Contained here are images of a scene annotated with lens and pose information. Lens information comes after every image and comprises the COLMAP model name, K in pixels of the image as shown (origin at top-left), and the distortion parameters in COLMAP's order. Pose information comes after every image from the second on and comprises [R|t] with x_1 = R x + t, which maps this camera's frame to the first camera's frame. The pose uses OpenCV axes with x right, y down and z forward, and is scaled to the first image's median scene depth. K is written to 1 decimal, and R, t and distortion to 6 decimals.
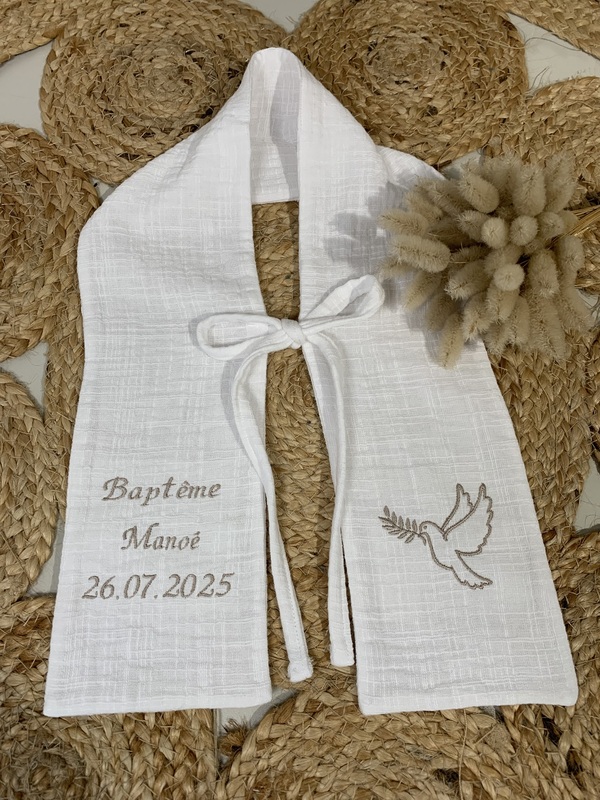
lens RADIAL K [[597.4, 0, 300.0], [0, 597.4, 400.0], [0, 0, 1]] dist [0.044530, -0.084564]
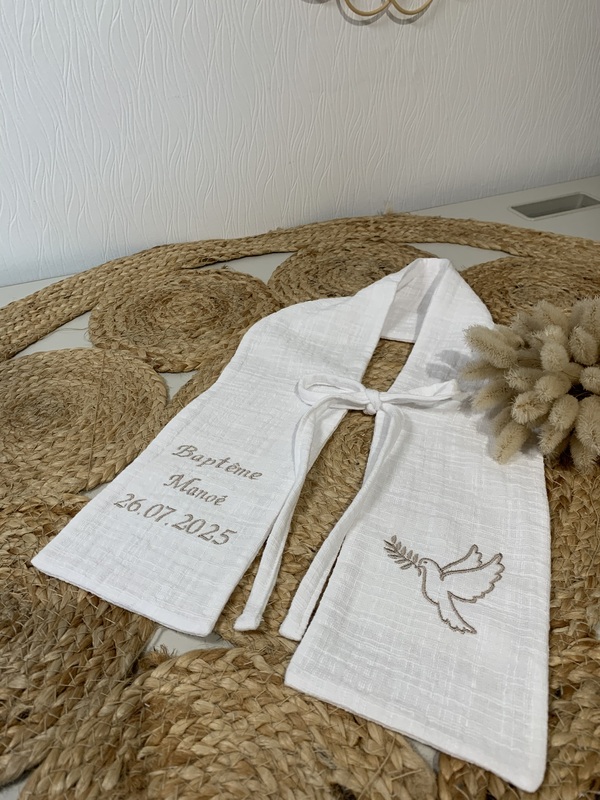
lens RADIAL K [[597.4, 0, 300.0], [0, 597.4, 400.0], [0, 0, 1]] dist [0.044530, -0.084564]
pose [[0.895065, 0.233579, -0.379869, 0.336347], [-0.405276, 0.781461, -0.474416, 0.553929], [0.186039, 0.578585, 0.794122, 0.030898]]
